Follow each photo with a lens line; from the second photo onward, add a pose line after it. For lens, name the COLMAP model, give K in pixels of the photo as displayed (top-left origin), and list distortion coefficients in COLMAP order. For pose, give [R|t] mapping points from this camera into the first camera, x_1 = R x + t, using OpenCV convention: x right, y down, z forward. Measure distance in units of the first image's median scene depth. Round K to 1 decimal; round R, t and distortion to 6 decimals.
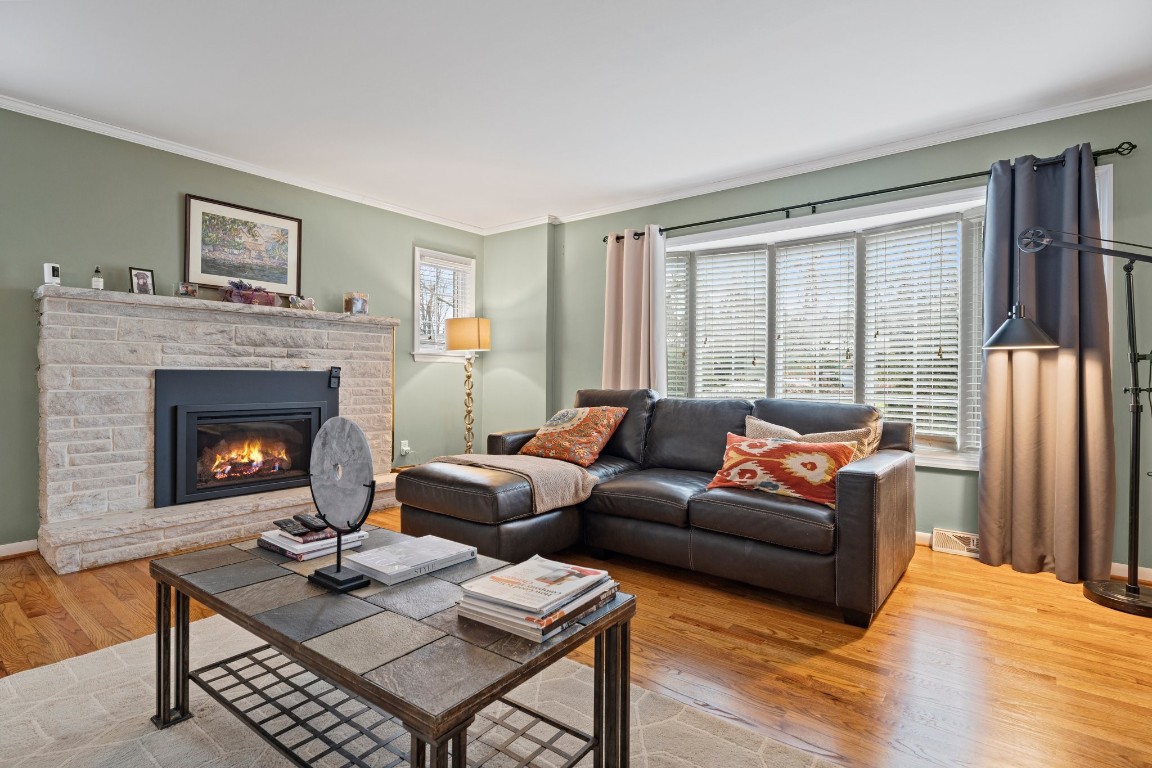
lens RADIAL K [[566.2, 0, 576.0], [0, 566.2, 384.0], [0, 0, 1]] dist [-0.002270, 0.000062]
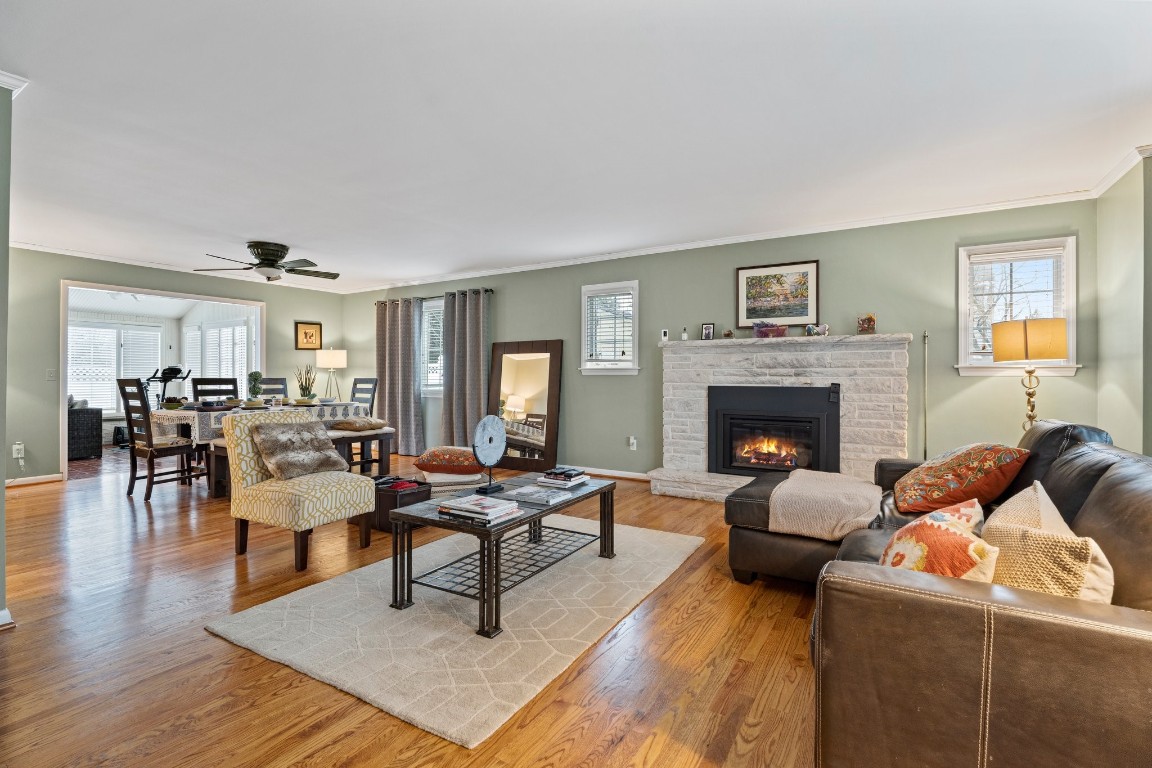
lens RADIAL K [[548.5, 0, 576.0], [0, 548.5, 384.0], [0, 0, 1]] dist [-0.000462, -0.000178]
pose [[0.112888, 0.008437, -0.993572, 0.663828], [-0.015280, 0.999860, 0.006754, -0.031163], [0.993490, 0.014419, 0.113001, 0.394938]]
